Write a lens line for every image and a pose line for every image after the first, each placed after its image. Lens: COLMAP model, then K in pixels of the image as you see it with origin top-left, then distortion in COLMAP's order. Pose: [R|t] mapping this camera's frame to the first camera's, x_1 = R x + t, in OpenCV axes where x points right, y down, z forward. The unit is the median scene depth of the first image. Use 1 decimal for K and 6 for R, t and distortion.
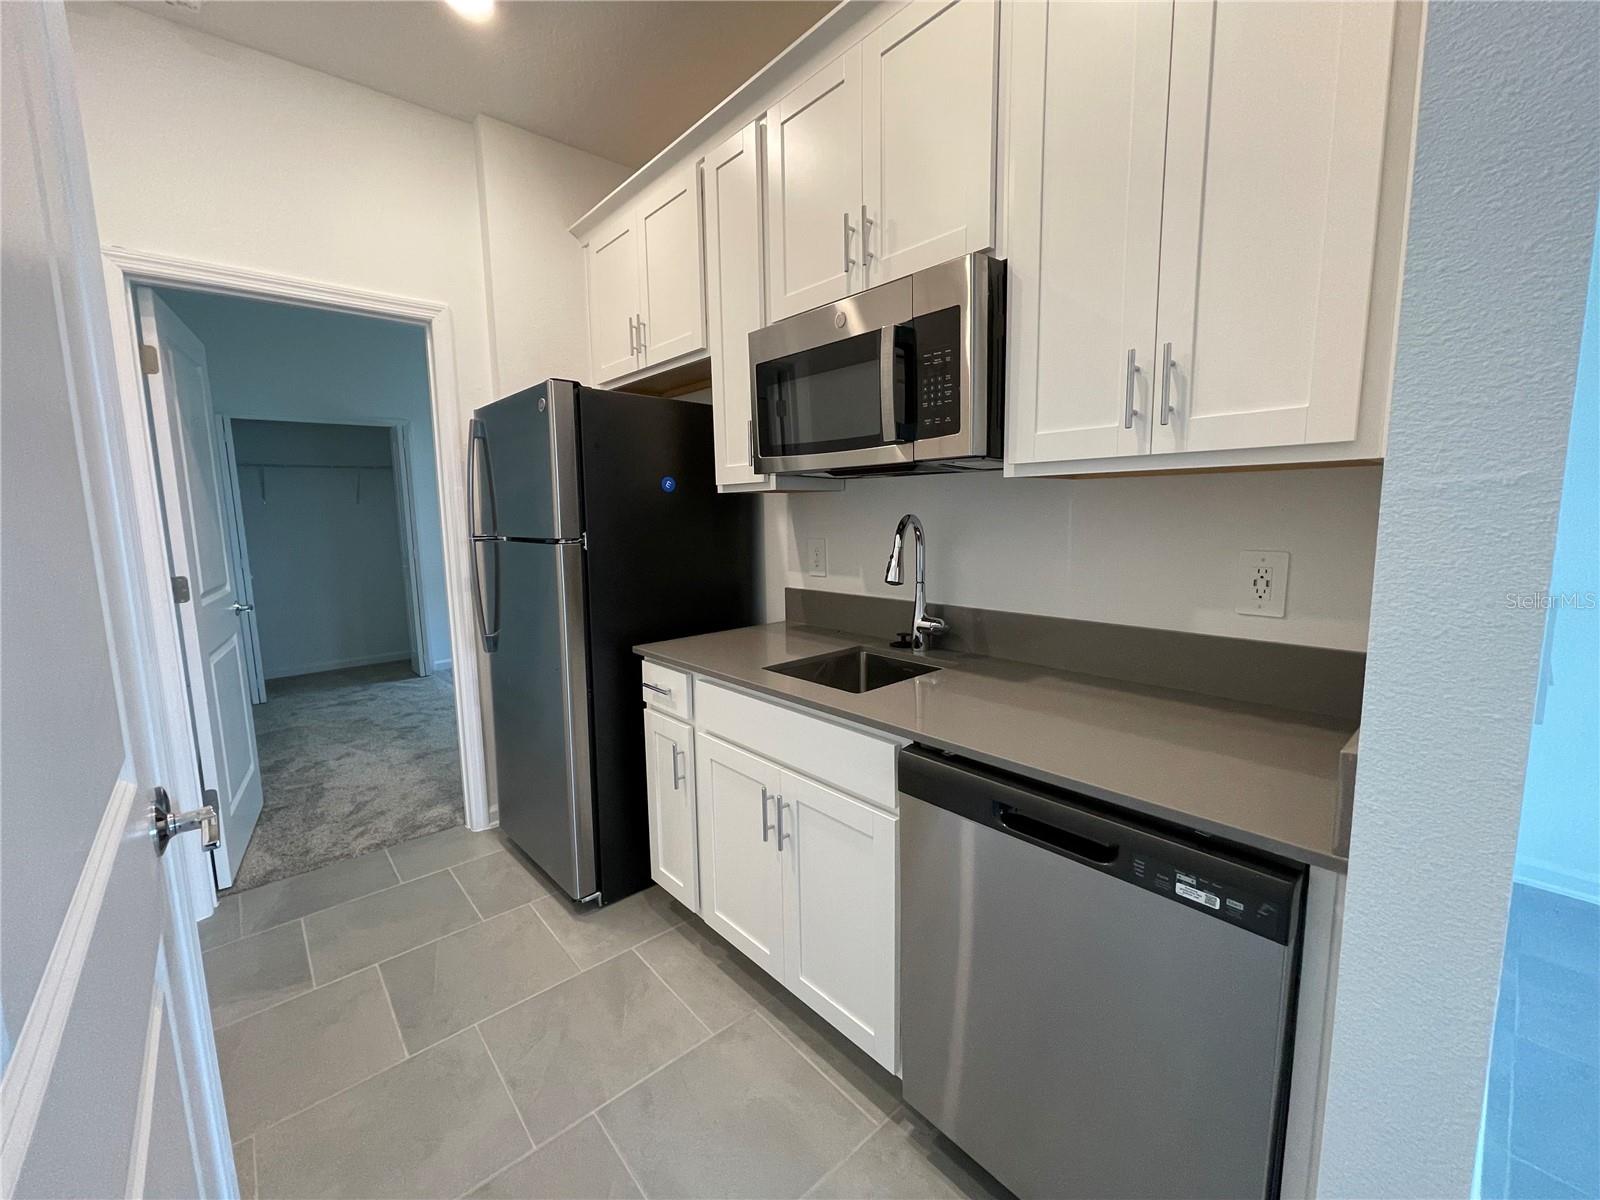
lens RADIAL K [[647.6, 0, 801.3], [0, 647.6, 592.8], [0, 0, 1]] dist [-0.002302, -0.000150]
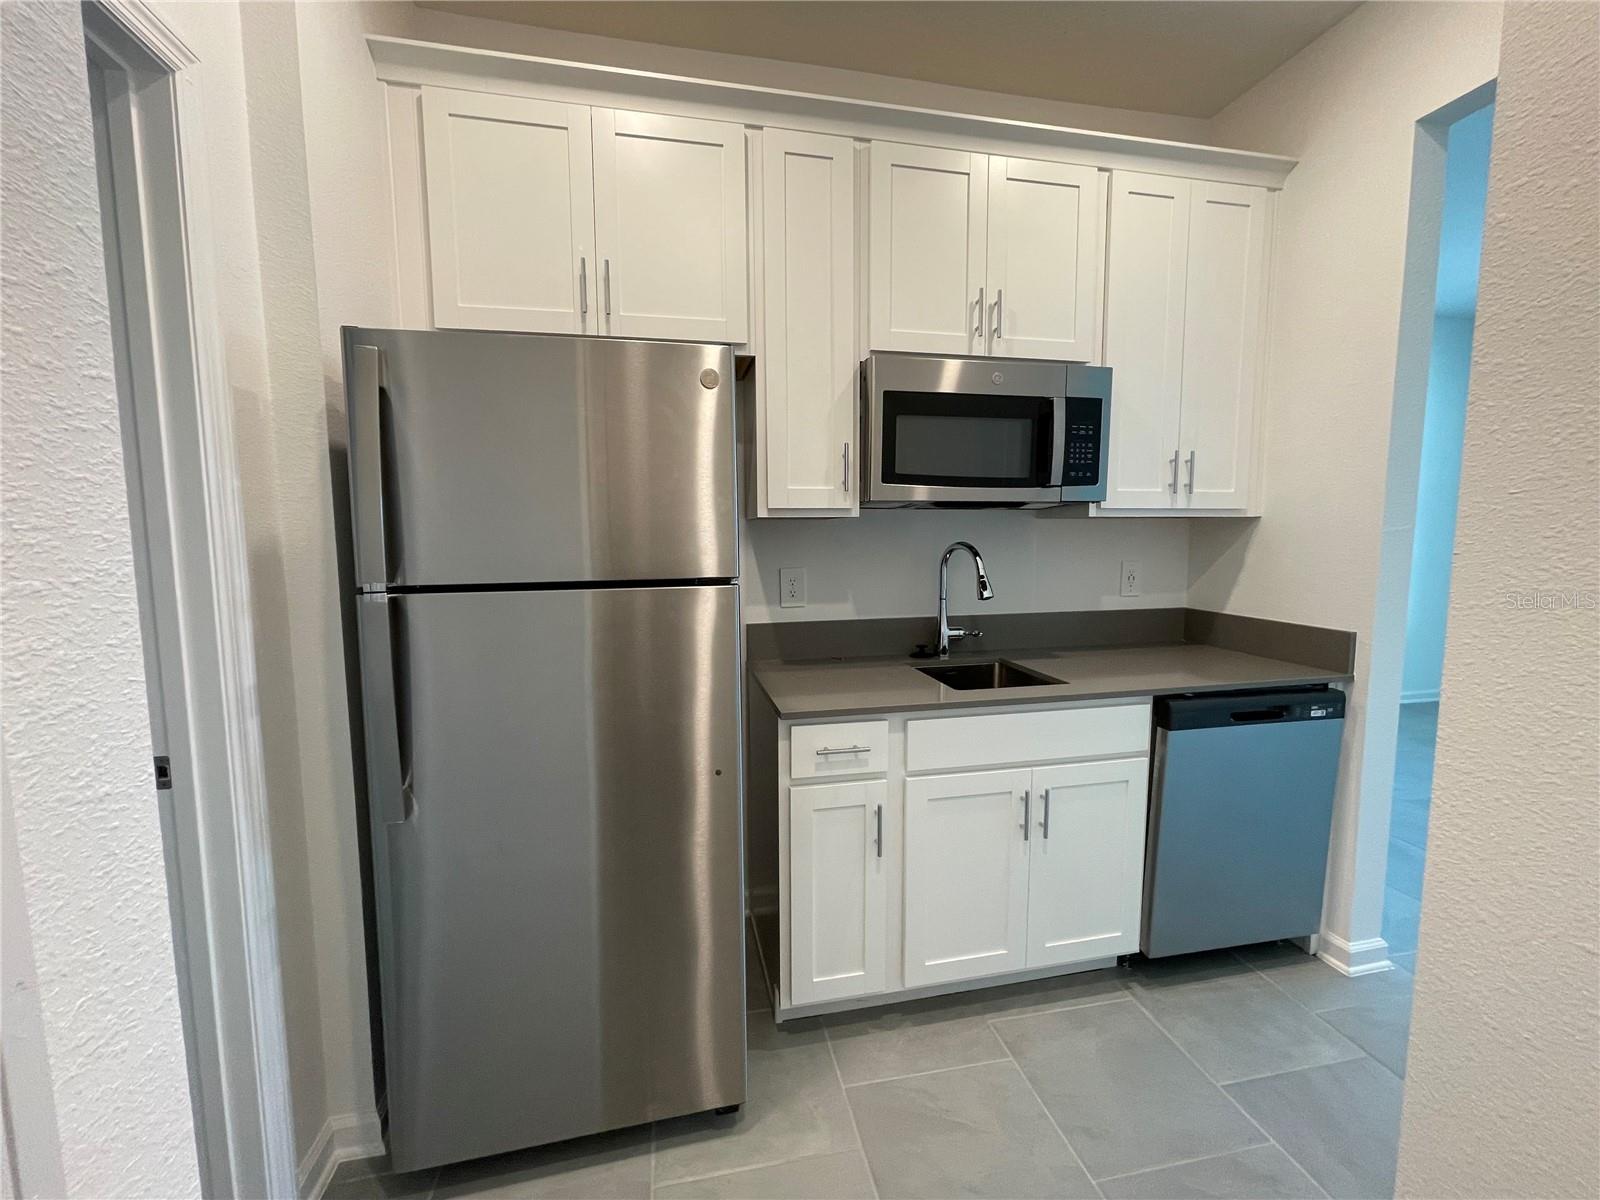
lens RADIAL K [[647.6, 0, 801.3], [0, 647.6, 592.8], [0, 0, 1]] dist [-0.002302, -0.000150]
pose [[0.500217, -0.067065, 0.863299, -1.103385], [0.107769, 0.994066, 0.014780, -0.082676], [-0.859167, 0.085644, 0.504476, 0.705494]]
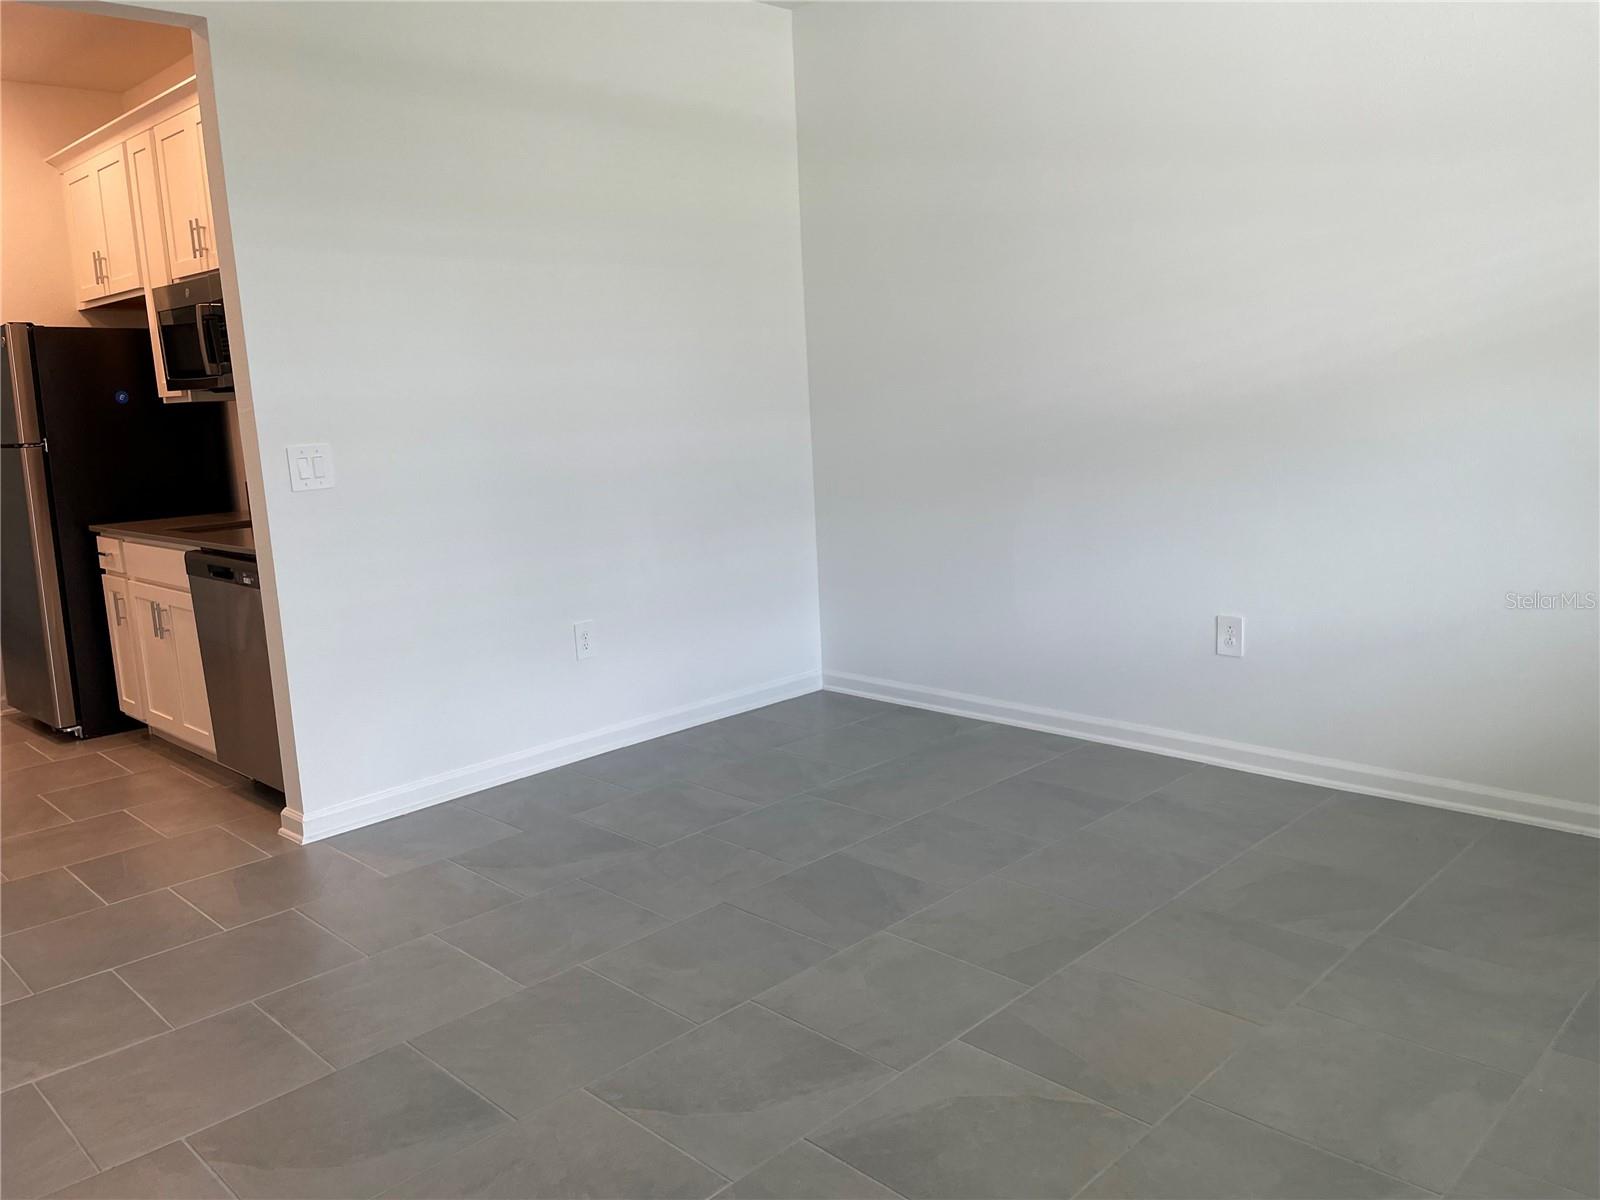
lens RADIAL K [[1224.3, 0, 801.5], [0, 1224.3, 605.4], [0, 0, 1]] dist [0.110033, -0.155439]
pose [[0.998054, -0.035203, 0.051469, 1.194598], [0.033139, 0.998633, 0.040425, 0.219127], [-0.052822, -0.038641, 0.997856, -1.823734]]
